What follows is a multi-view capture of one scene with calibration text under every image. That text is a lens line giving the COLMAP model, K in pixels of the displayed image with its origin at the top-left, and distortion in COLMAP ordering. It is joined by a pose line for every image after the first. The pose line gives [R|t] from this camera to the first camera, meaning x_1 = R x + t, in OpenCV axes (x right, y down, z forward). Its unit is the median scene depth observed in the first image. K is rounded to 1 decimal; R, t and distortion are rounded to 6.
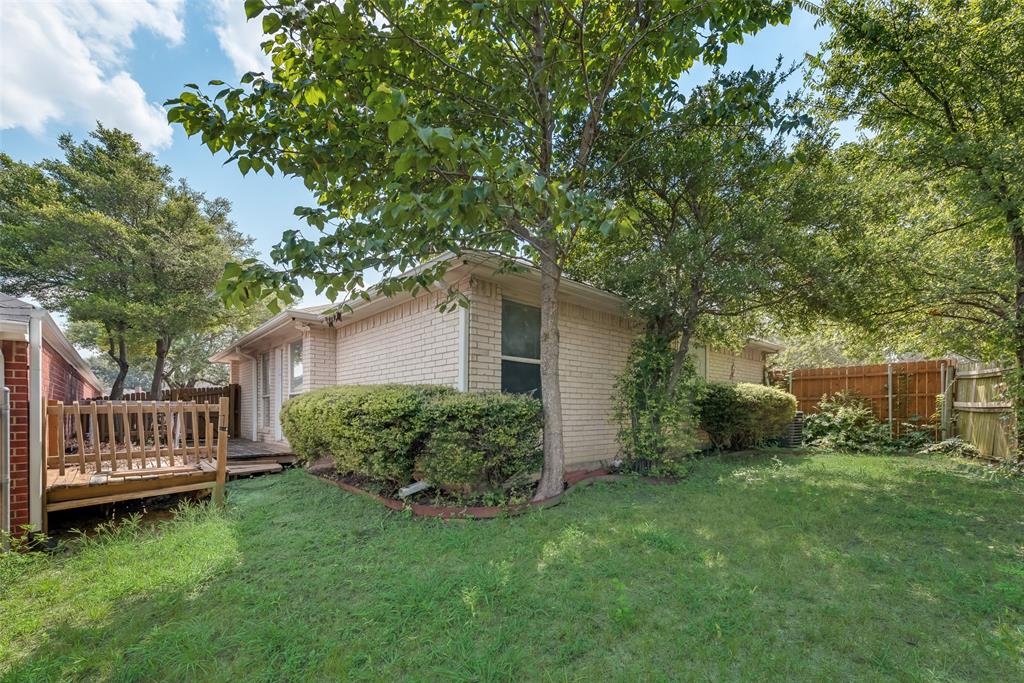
lens RADIAL K [[411.7, 0, 511.7], [0, 411.7, 343.6], [0, 0, 1]] dist [0.009962, -0.000776]
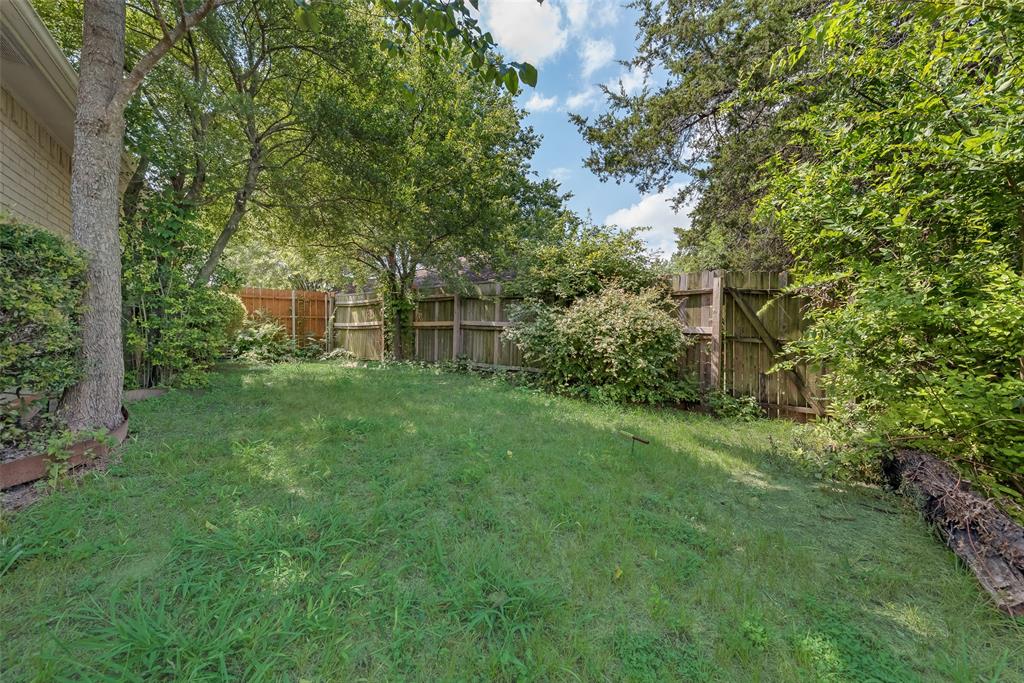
lens RADIAL K [[411.7, 0, 511.7], [0, 411.7, 343.6], [0, 0, 1]] dist [0.009962, -0.000776]
pose [[0.183860, 0.001788, 0.982951, -0.152158], [-0.160731, 0.986593, 0.028270, 0.076872], [-0.969722, -0.163189, 0.181682, 0.188975]]
